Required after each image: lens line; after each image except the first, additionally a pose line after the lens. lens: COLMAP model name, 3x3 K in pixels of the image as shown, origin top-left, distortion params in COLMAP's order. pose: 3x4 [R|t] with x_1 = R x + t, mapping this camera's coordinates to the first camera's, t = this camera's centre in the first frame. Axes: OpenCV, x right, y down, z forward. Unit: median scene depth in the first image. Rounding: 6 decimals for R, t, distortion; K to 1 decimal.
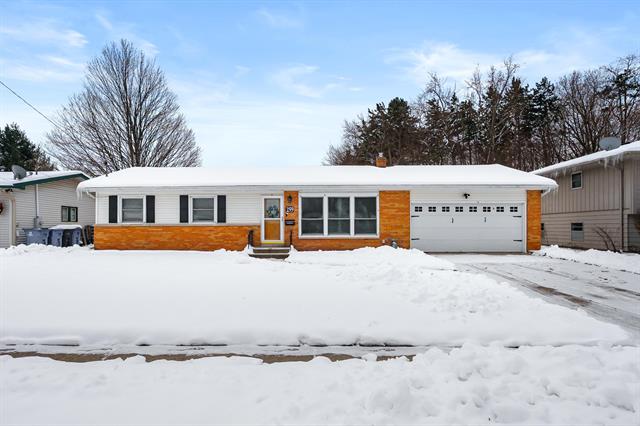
lens RADIAL K [[321.0, 0, 320.0], [0, 321.0, 213.0], [0, 0, 1]] dist [-0.002894, -0.000428]
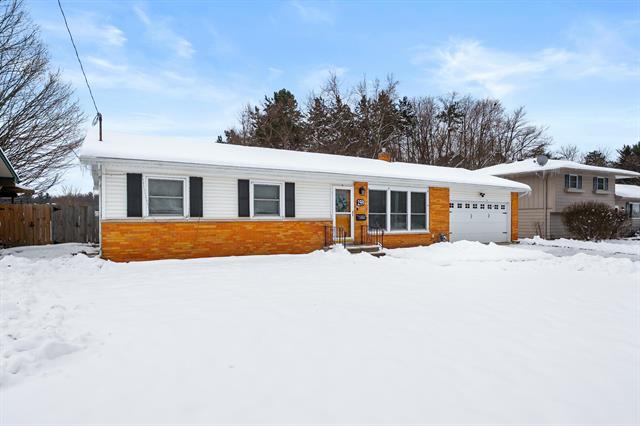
lens RADIAL K [[321.0, 0, 320.0], [0, 321.0, 213.0], [0, 0, 1]] dist [-0.002894, -0.000428]
pose [[0.877634, 0.010814, 0.479209, -0.613440], [-0.024413, 0.999456, 0.022156, 0.000435], [-0.478708, -0.031144, 0.877421, 0.266203]]
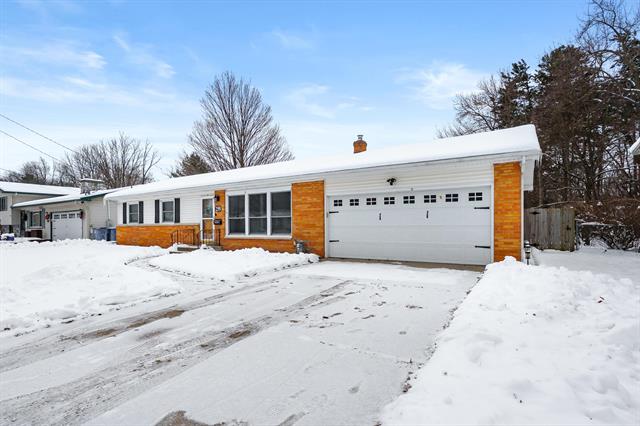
lens RADIAL K [[312.5, 0, 320.0], [0, 312.5, 213.0], [0, 0, 1]] dist [0.000935, 0.000260]
pose [[0.848792, -0.025327, -0.528120, 0.687153], [0.037346, 0.999229, 0.012102, 0.001694], [0.527407, -0.029995, 0.849083, 0.331274]]
